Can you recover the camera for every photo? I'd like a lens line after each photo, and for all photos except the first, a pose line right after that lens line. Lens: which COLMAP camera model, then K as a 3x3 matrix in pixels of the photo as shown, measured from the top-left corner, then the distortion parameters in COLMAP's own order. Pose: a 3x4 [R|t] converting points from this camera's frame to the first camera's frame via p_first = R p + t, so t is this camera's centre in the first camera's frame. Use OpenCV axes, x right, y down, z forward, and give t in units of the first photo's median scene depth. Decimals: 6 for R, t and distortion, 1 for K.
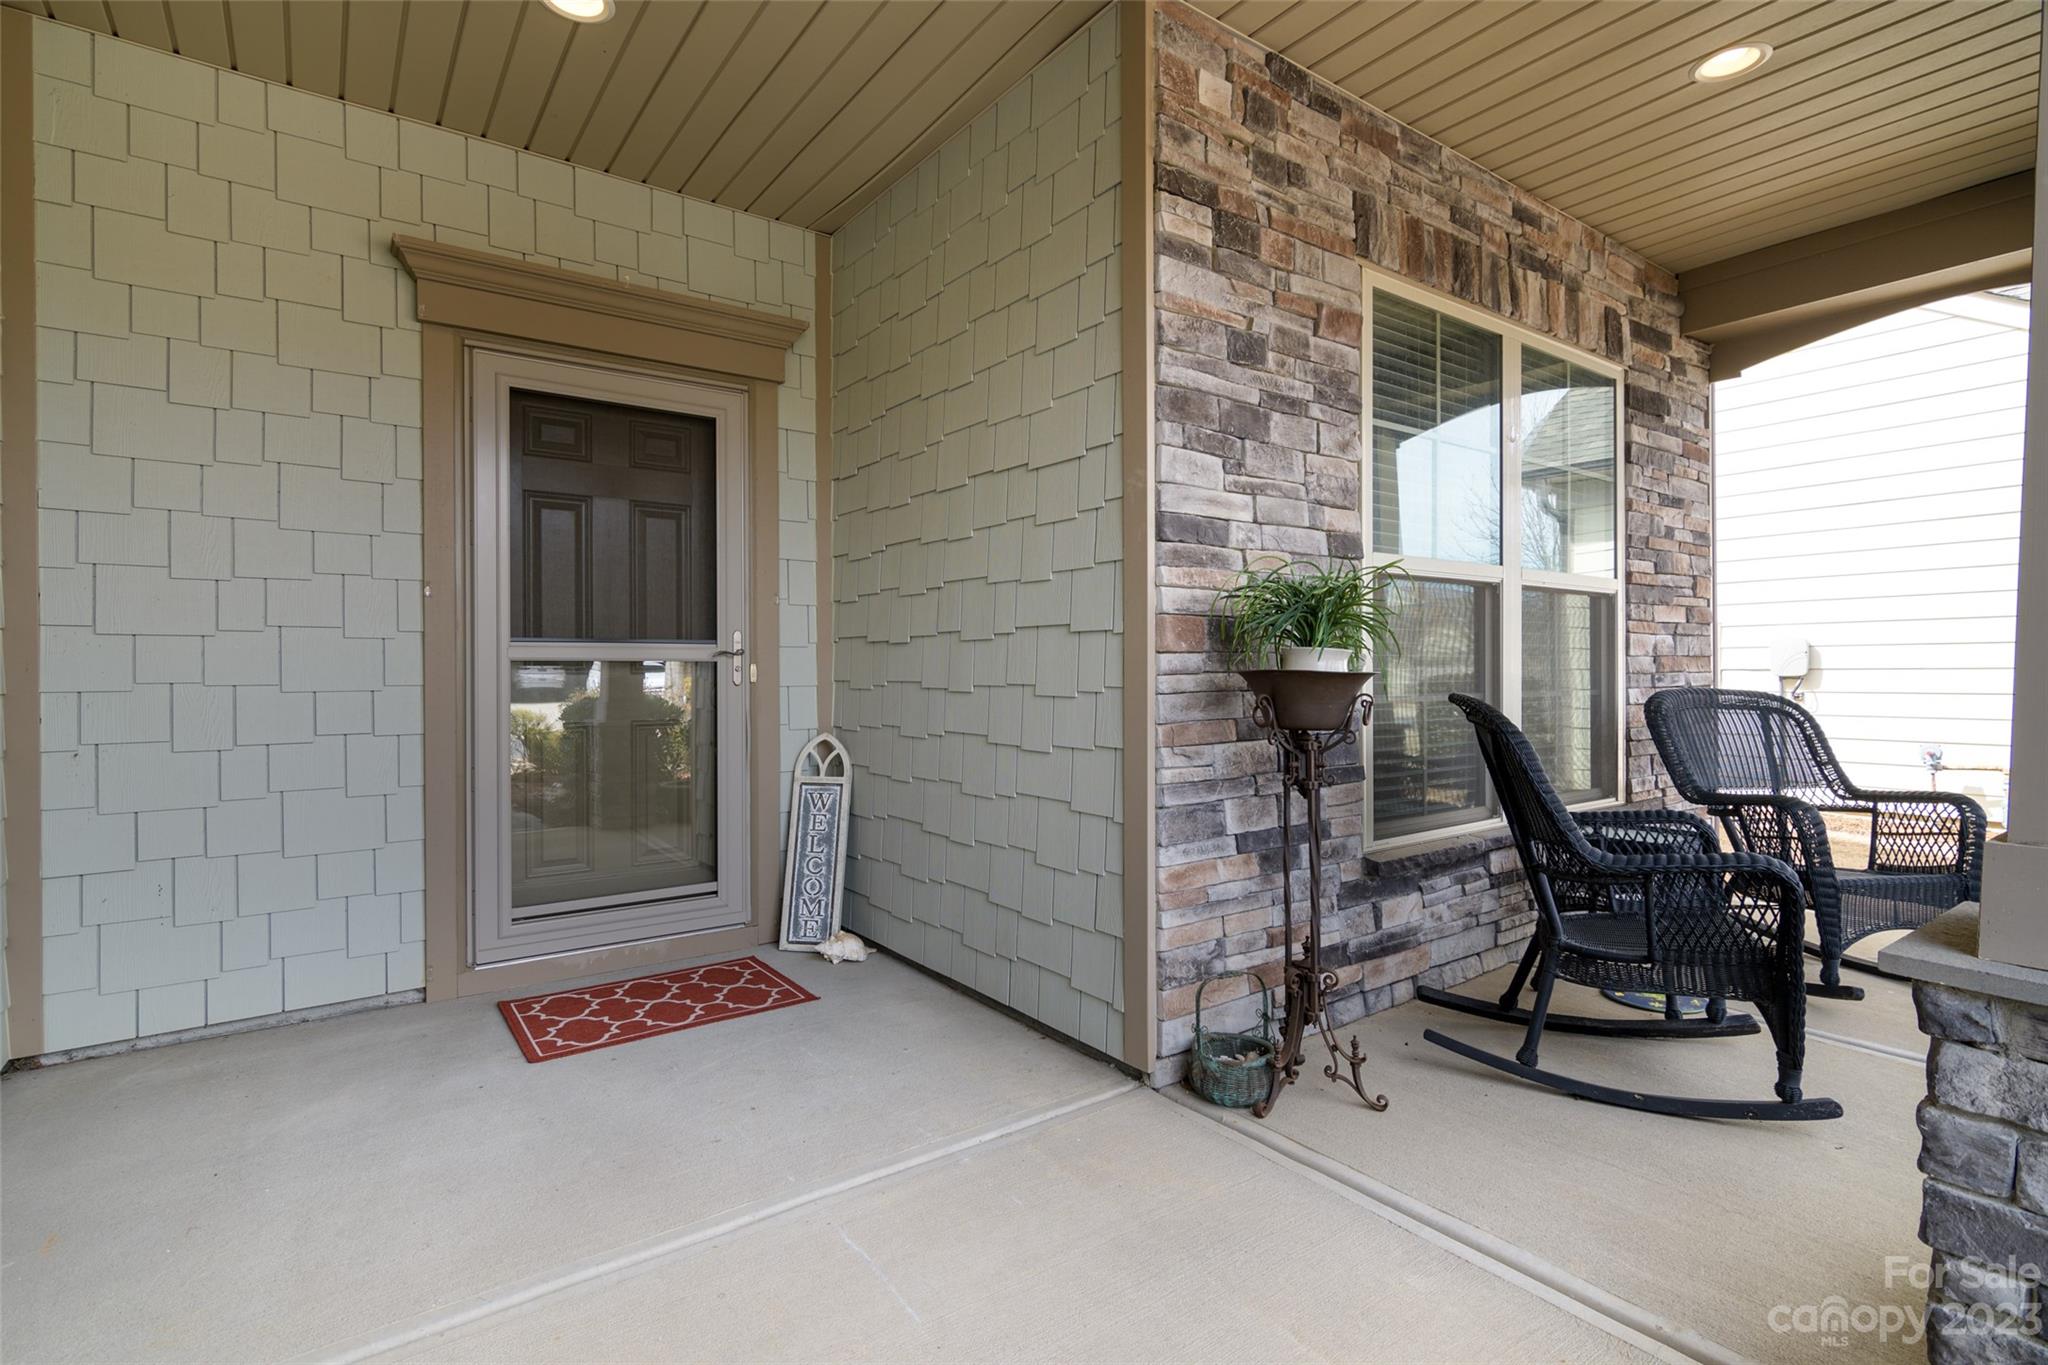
lens RADIAL K [[980.6, 0, 1011.2], [0, 980.6, 670.5], [0, 0, 1]] dist [0.002444, 0.001364]
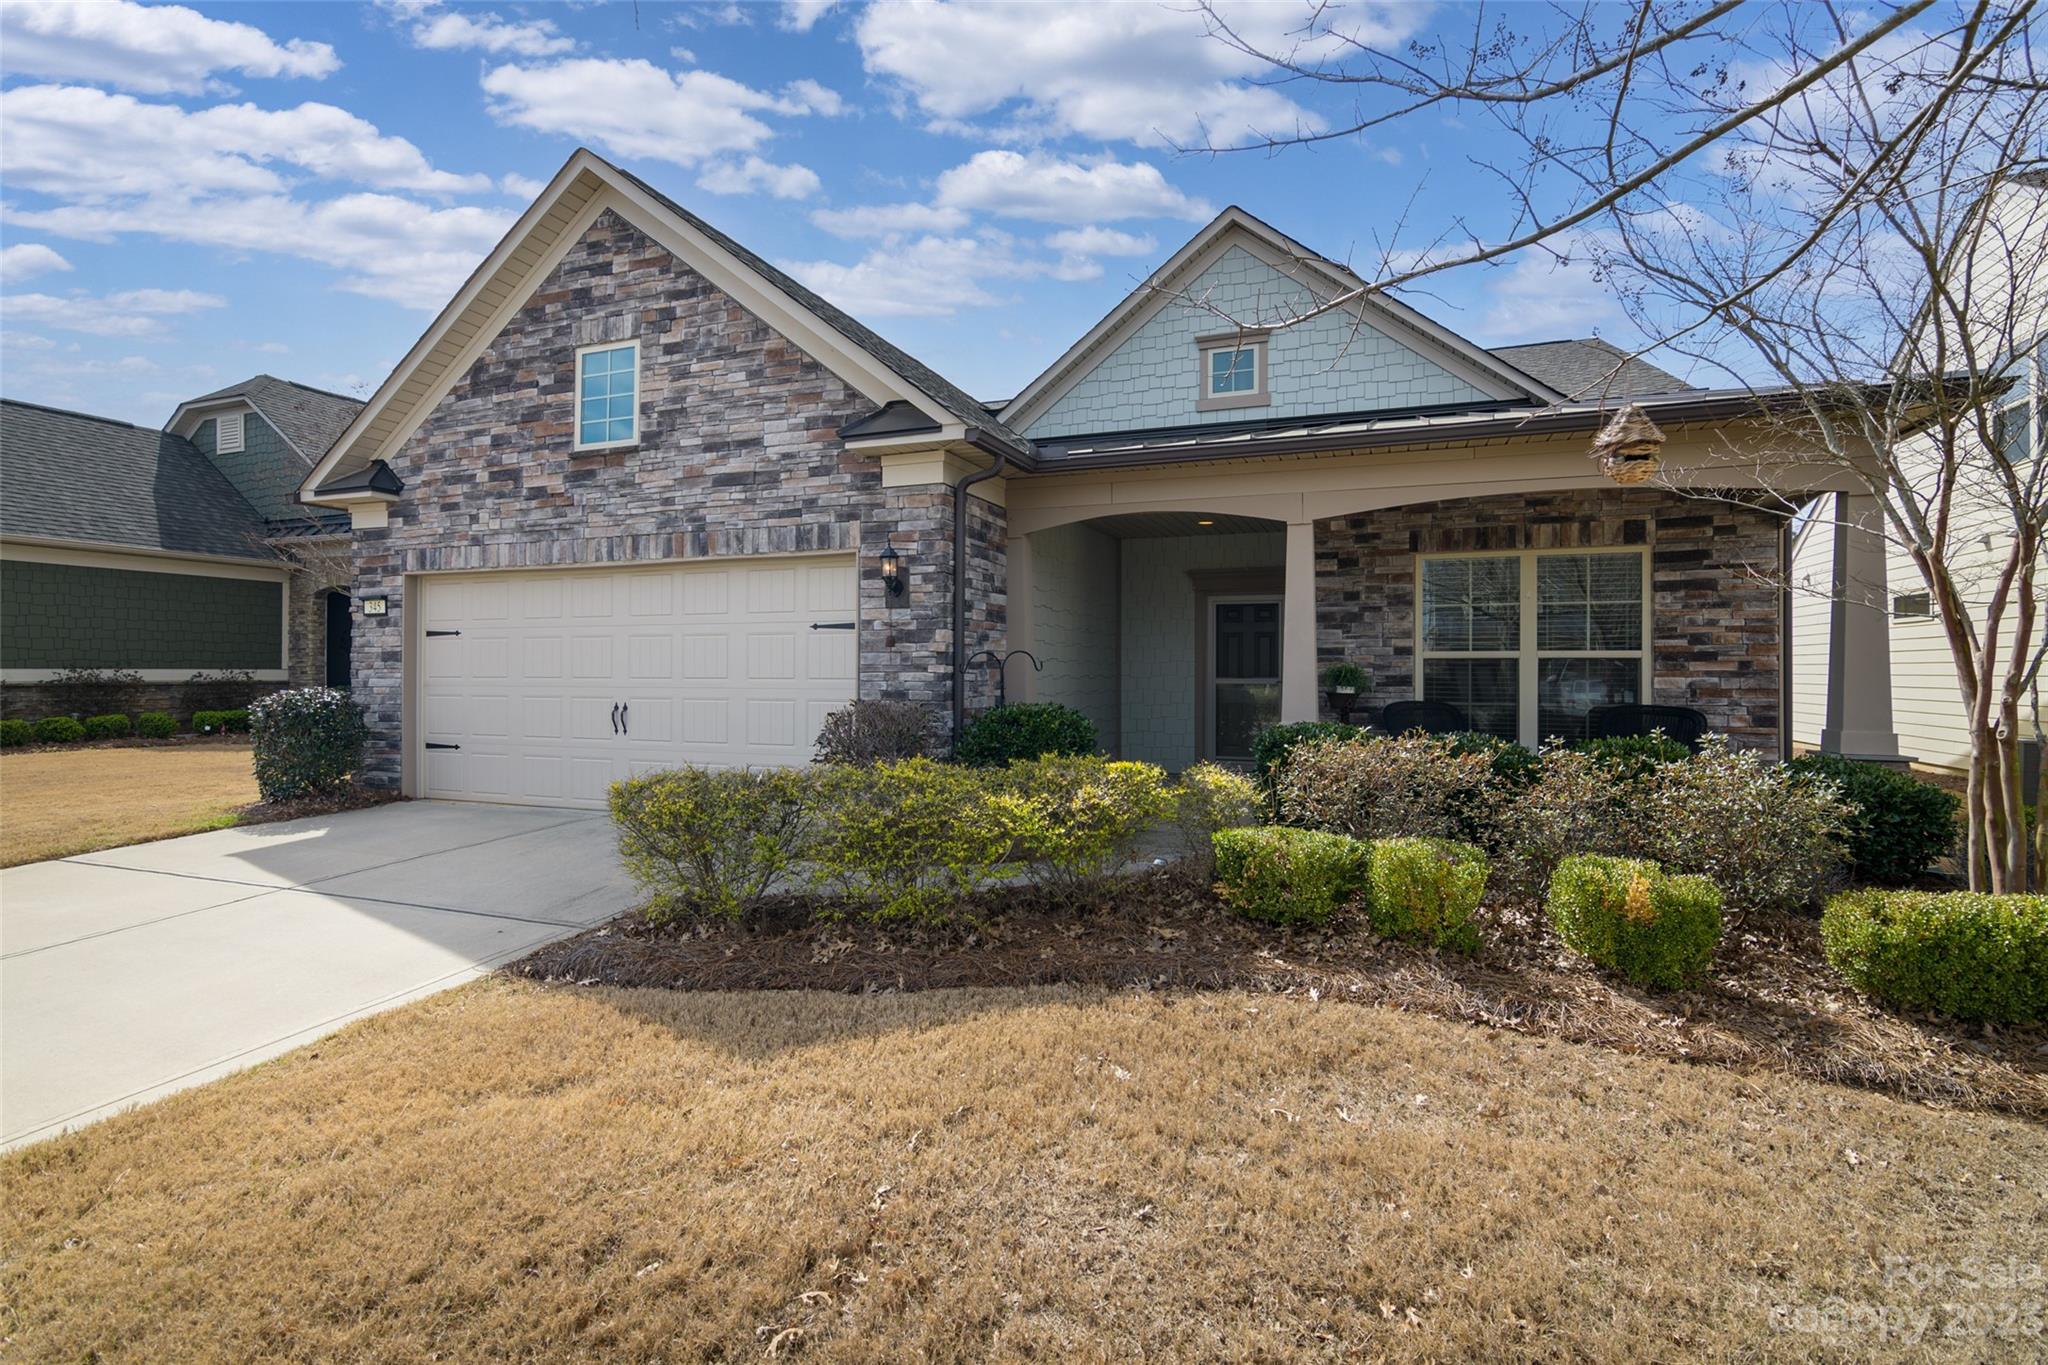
lens RADIAL K [[984.3, 0, 1017.9], [0, 984.3, 662.2], [0, 0, 1]] dist [0.000488, 0.000519]
pose [[0.543406, -0.001709, -0.839468, 2.331176], [-0.005424, 0.999970, -0.005548, -0.072913], [0.839453, 0.007568, 0.543380, -1.702836]]
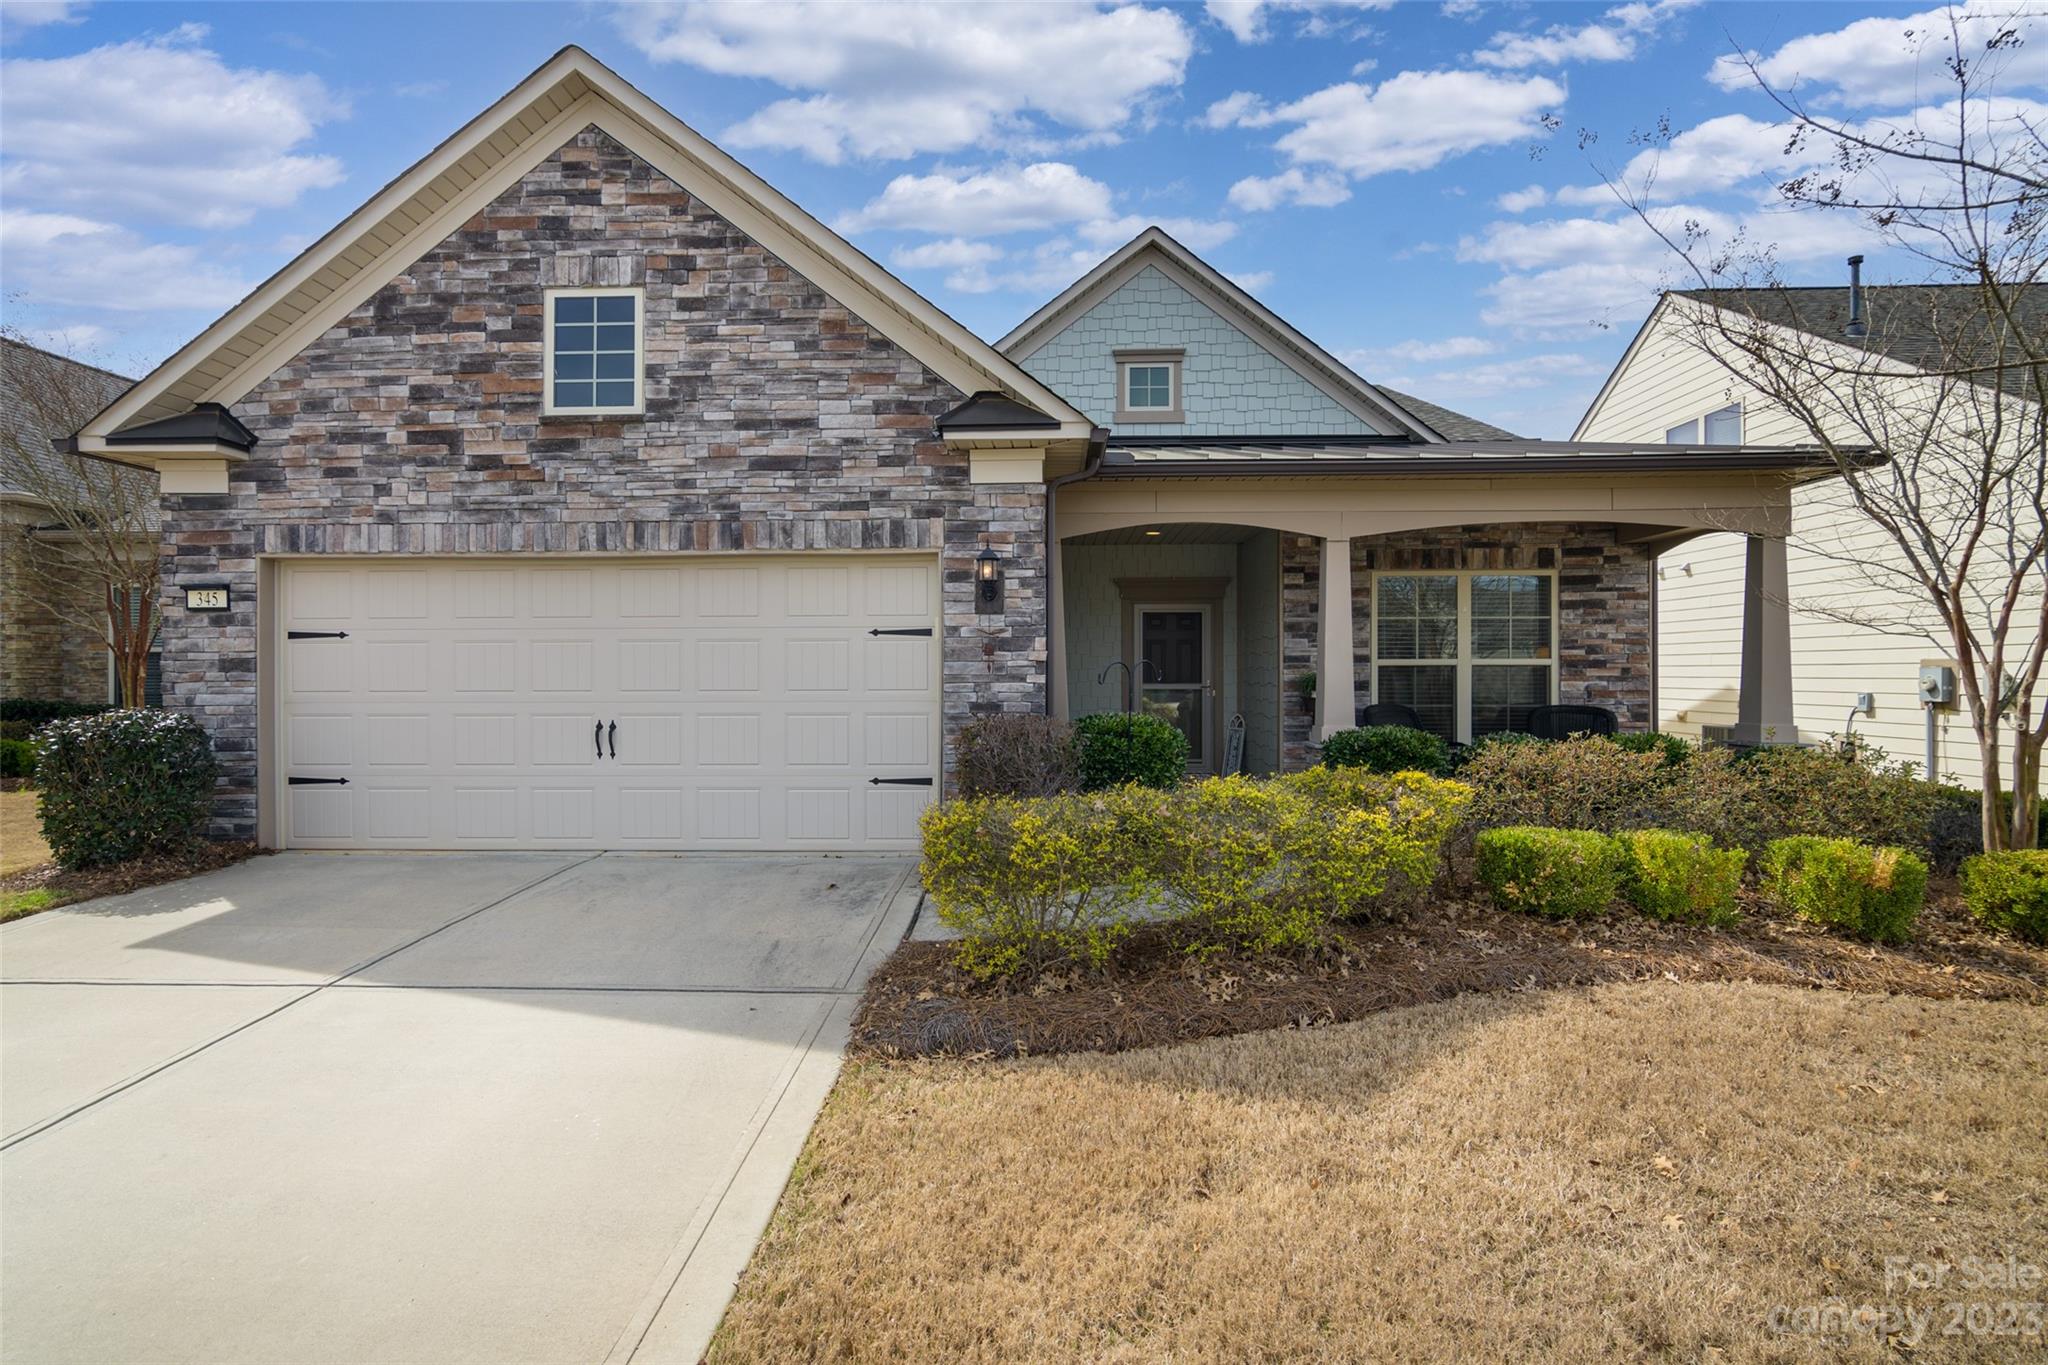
lens RADIAL K [[980.6, 0, 1011.2], [0, 980.6, 670.5], [0, 0, 1]] dist [0.002444, 0.001364]
pose [[0.790027, 0.001647, -0.613070, 1.498056], [-0.002078, 0.999998, 0.000008, -0.089237], [0.613069, 0.001267, 0.790028, -2.437860]]
